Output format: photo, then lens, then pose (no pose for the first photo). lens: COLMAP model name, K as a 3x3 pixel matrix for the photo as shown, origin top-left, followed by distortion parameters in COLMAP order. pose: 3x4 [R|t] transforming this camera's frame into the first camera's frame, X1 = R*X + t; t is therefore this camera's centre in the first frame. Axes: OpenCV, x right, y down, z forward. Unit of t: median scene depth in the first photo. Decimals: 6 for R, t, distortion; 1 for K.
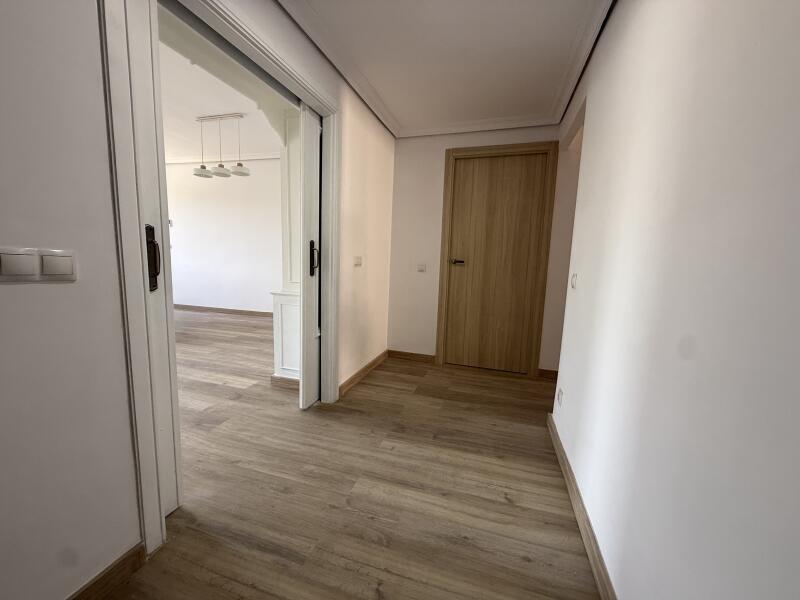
lens RADIAL K [[319.4, 0, 398.0], [0, 319.4, 298.7], [0, 0, 1]] dist [0.000485, -0.000142]
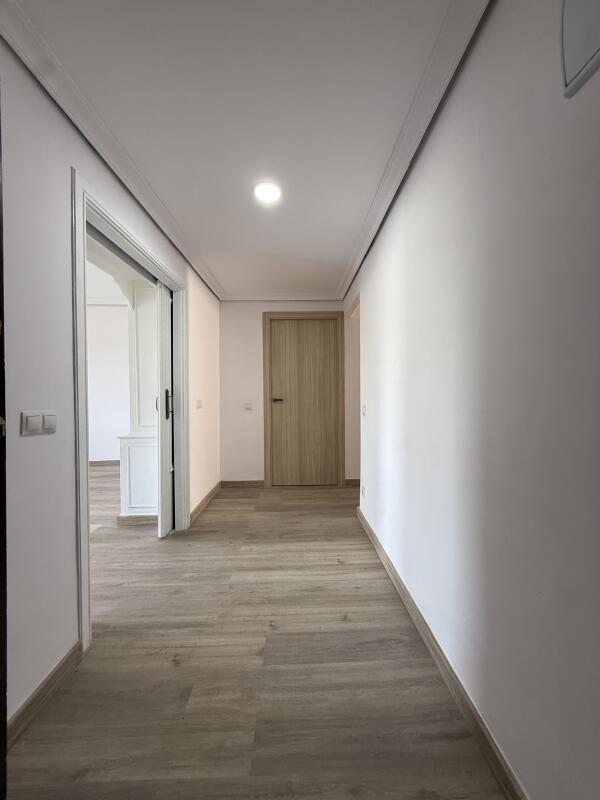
lens RADIAL K [[319.4, 0, 300.0], [0, 319.4, 400.0], [0, 0, 1]] dist [0.000485, -0.000142]
pose [[0.948201, -0.047082, 0.314164, -0.166599], [0.080103, 0.992435, -0.093034, 0.008287], [-0.307407, 0.113380, 0.944799, -0.268540]]
